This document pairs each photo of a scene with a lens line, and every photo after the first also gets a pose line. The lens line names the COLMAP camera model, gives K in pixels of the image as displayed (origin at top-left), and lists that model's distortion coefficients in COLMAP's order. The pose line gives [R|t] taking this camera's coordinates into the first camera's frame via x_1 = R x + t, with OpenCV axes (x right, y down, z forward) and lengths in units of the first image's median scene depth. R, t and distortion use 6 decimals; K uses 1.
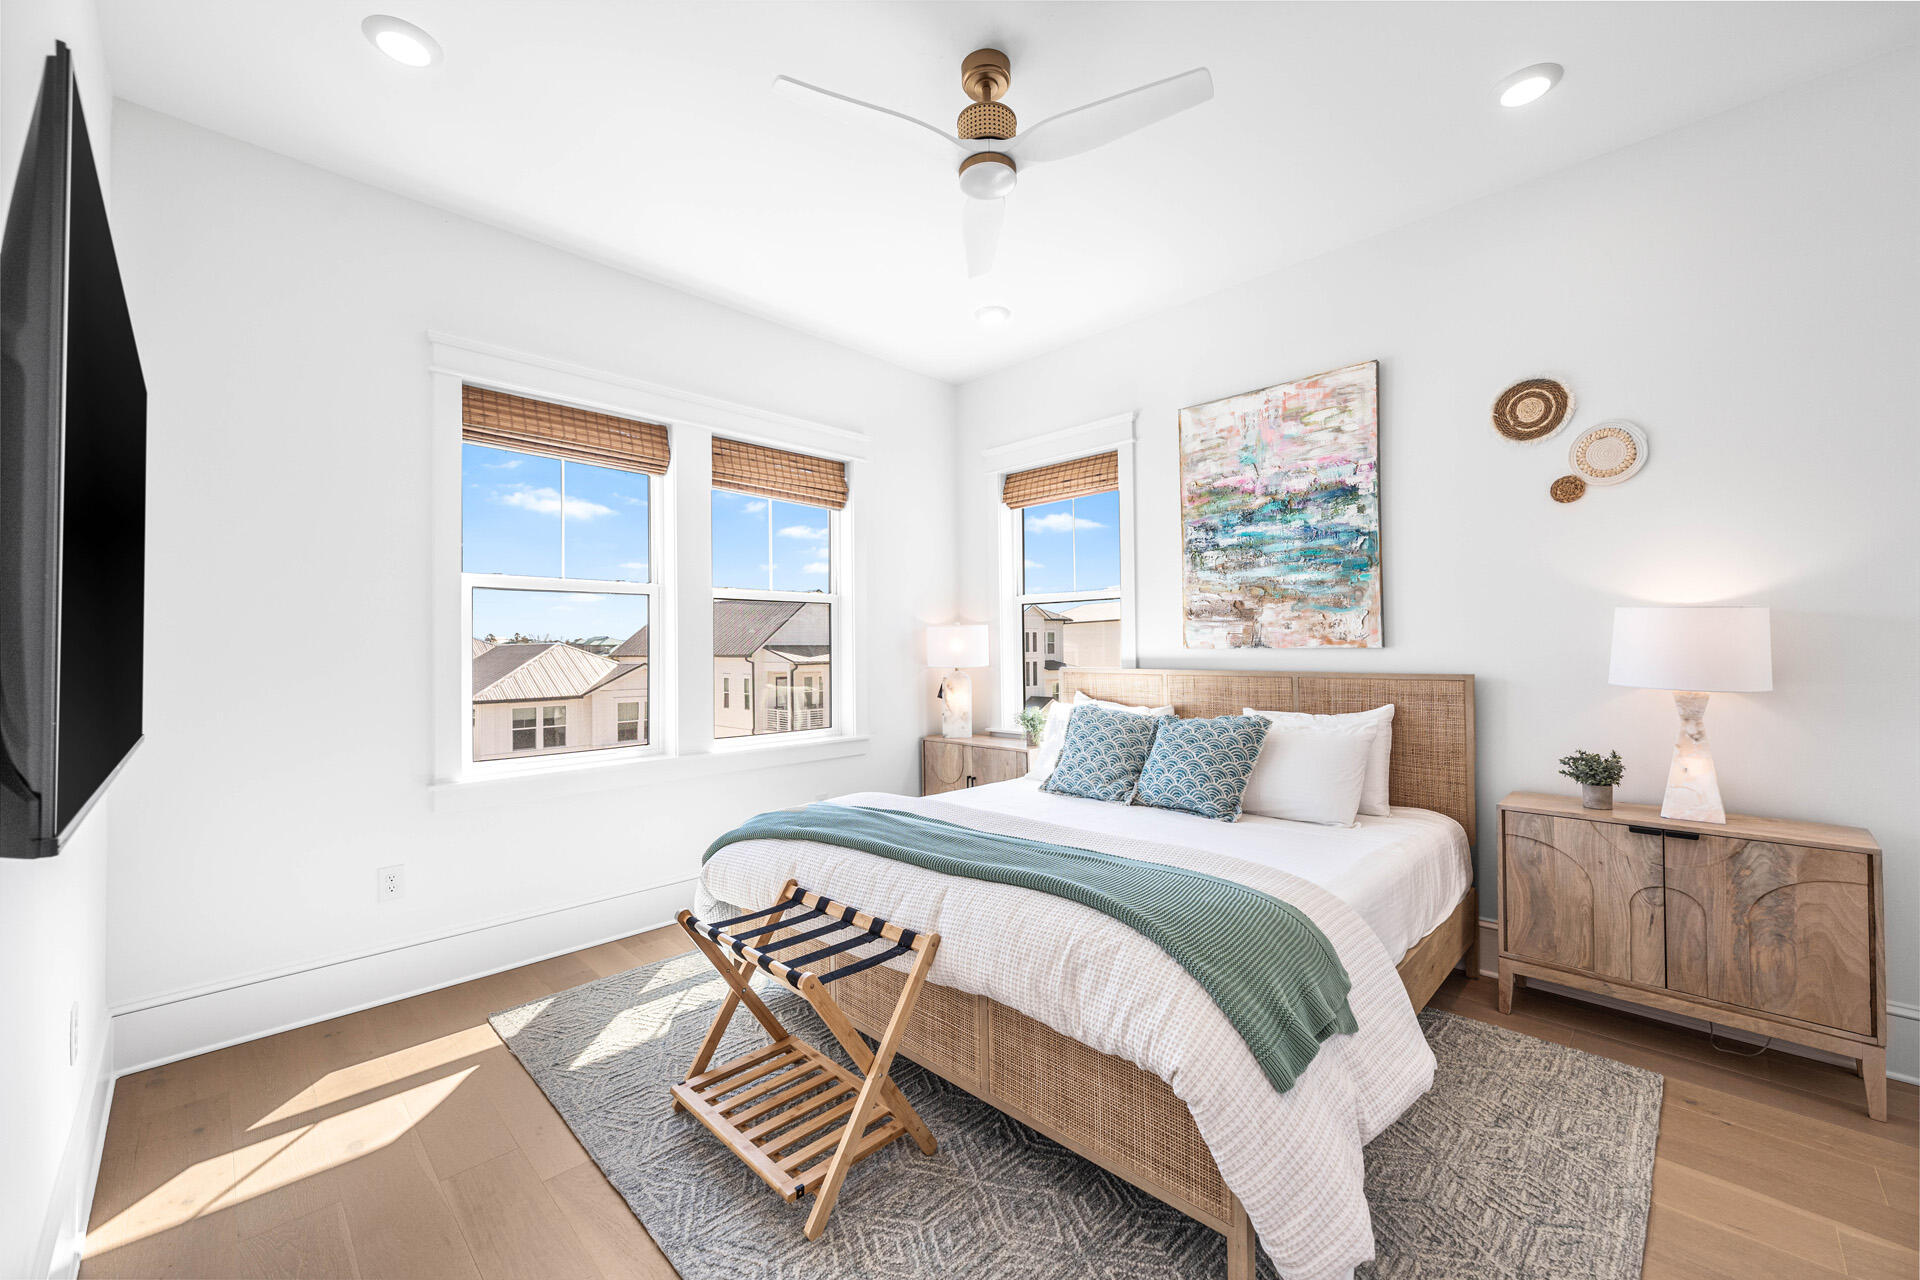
lens RADIAL K [[750.9, 0, 956.1], [0, 750.9, 639.1], [0, 0, 1]] dist [-0.002952, -0.000244]
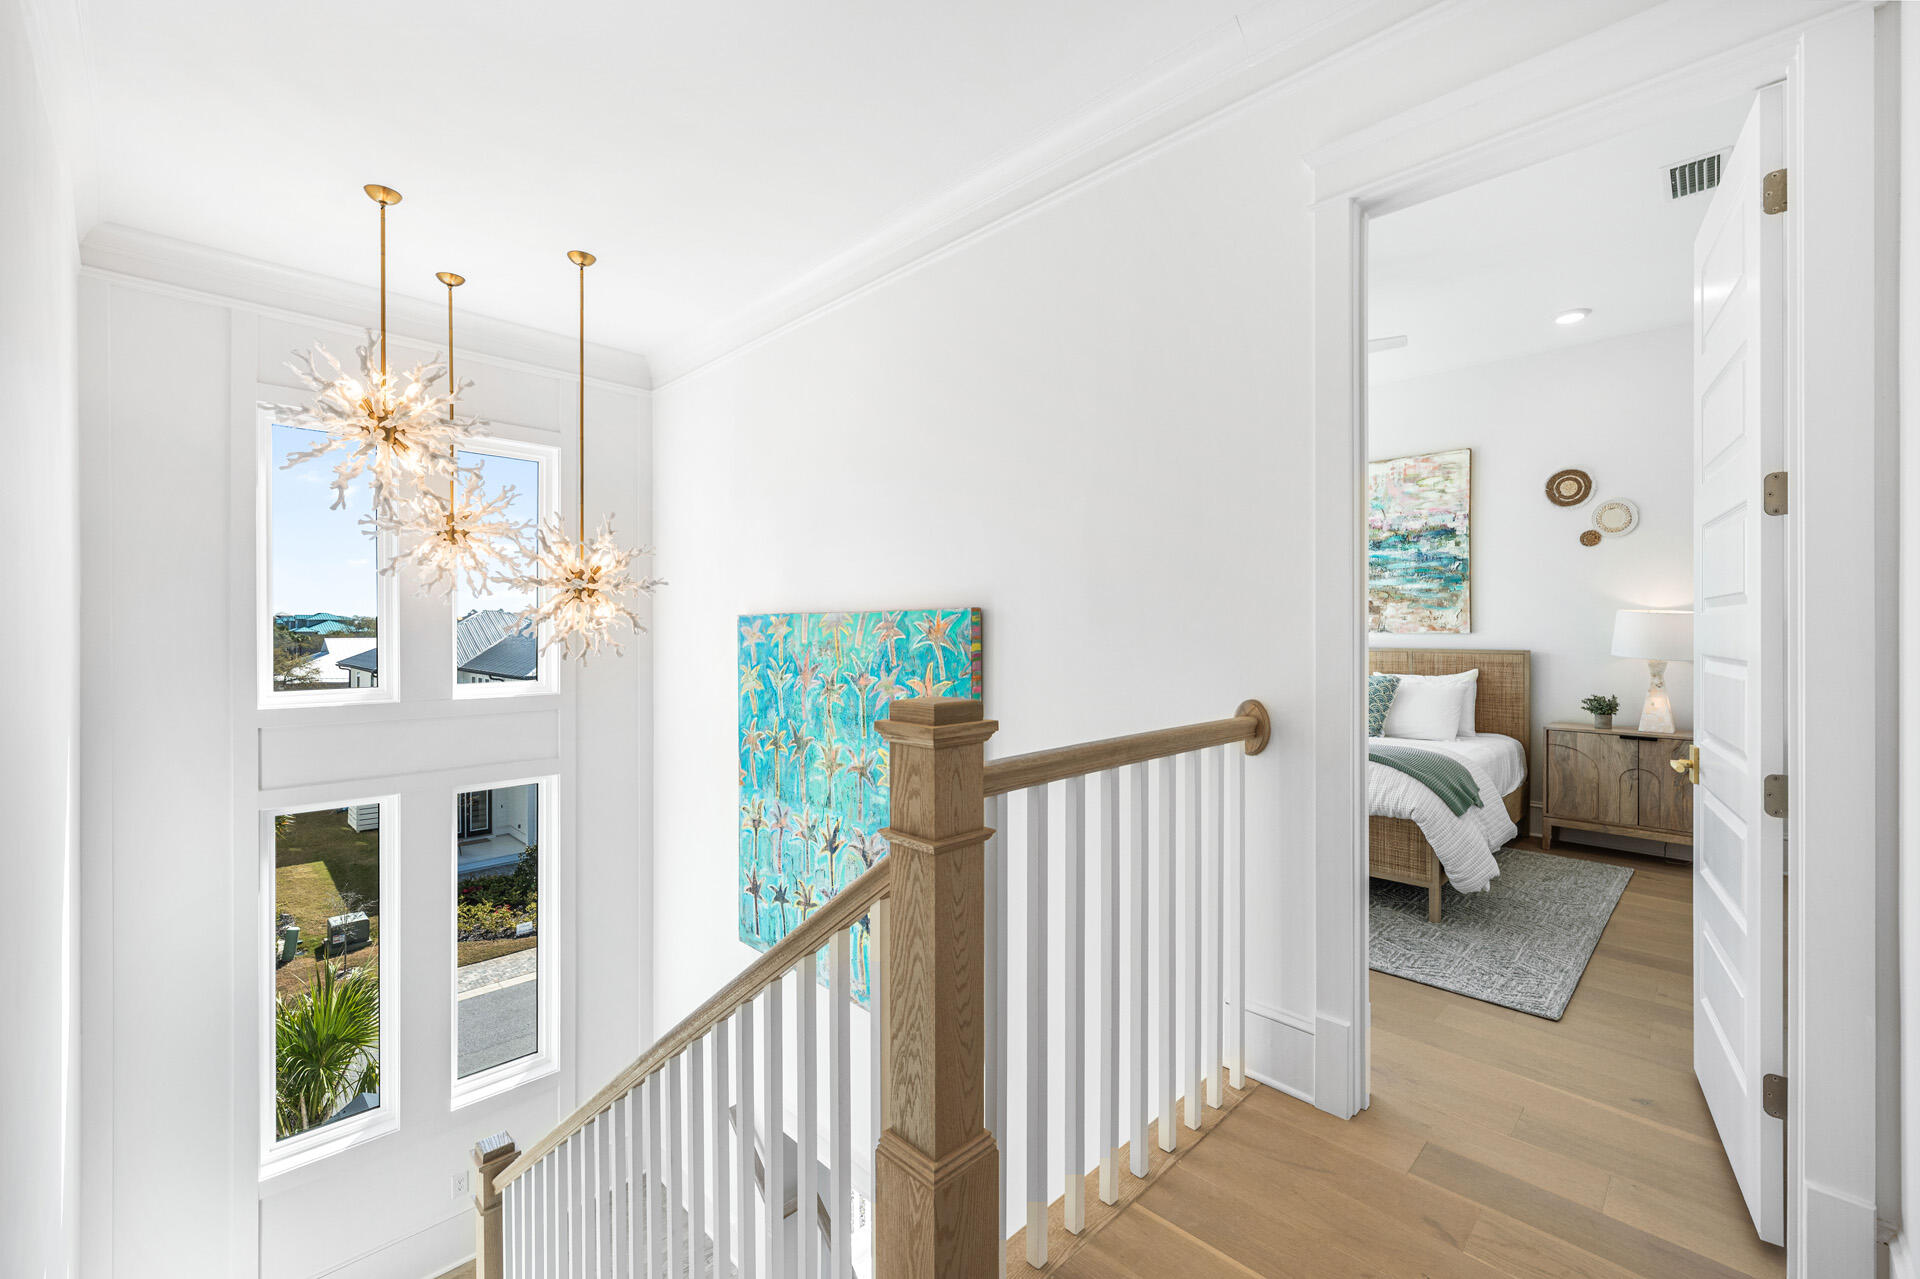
lens RADIAL K [[781.4, 0, 961.3], [0, 781.4, 632.7], [0, 0, 1]] dist [0.000165, 0.000187]
pose [[0.999955, 0.008479, -0.004238, -0.503589], [-0.008406, 0.999823, 0.016855, -0.008291], [0.004380, -0.016819, 0.999849, -0.656832]]
